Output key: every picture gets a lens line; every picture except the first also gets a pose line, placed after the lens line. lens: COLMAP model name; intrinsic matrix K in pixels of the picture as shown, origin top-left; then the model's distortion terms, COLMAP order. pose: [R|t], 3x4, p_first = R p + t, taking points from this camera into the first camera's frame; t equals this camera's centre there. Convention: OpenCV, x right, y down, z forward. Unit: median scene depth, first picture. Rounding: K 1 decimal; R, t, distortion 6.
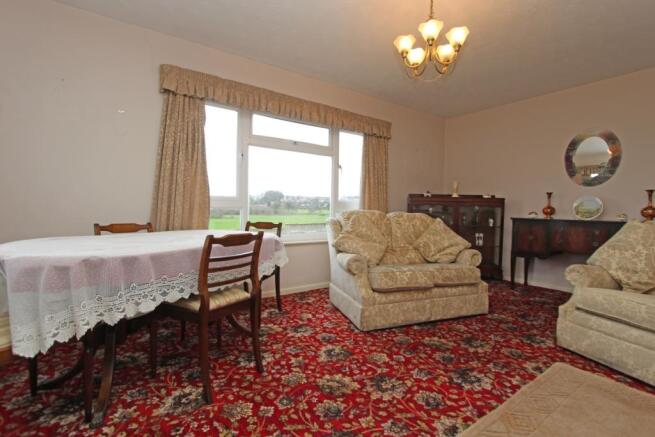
lens RADIAL K [[301.1, 0, 327.7], [0, 301.1, 217.4], [0, 0, 1]] dist [-0.018177, 0.000372]
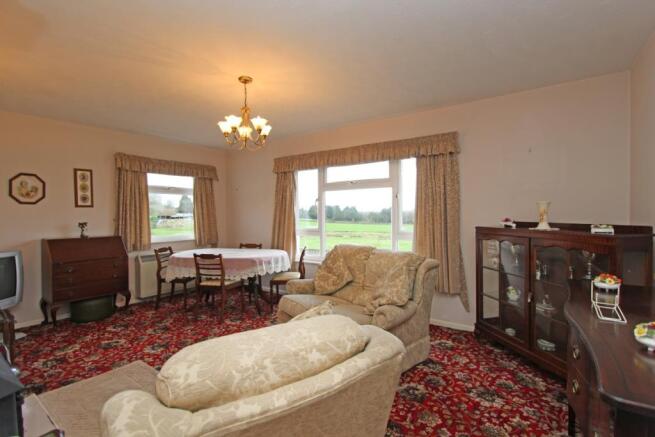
lens RADIAL K [[301.1, 0, 329.2], [0, 301.1, 219.7], [0, 0, 1]] dist [-0.018177, 0.000372]
pose [[0.343234, -0.008645, -0.939210, 1.046027], [-0.014401, 0.999792, -0.014465, -0.088685], [0.939140, 0.018490, 0.343038, 0.540774]]
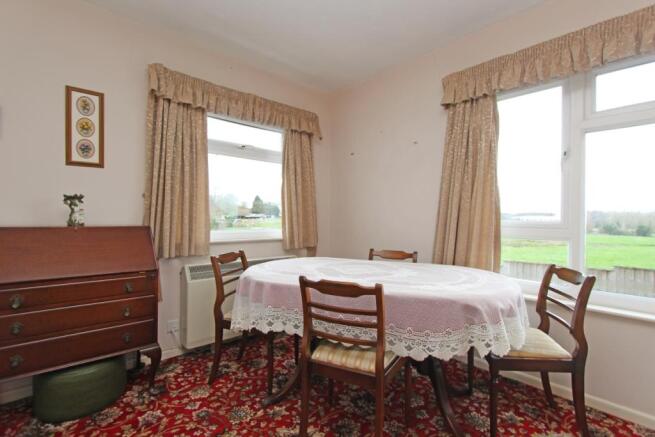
lens RADIAL K [[301.1, 0, 329.2], [0, 301.1, 218.3], [0, 0, 1]] dist [-0.018177, 0.000372]
pose [[0.137234, -0.016988, -0.990393, 0.234610], [-0.038981, 0.998986, -0.022537, -0.042639], [0.989771, 0.041699, 0.136433, 0.432001]]
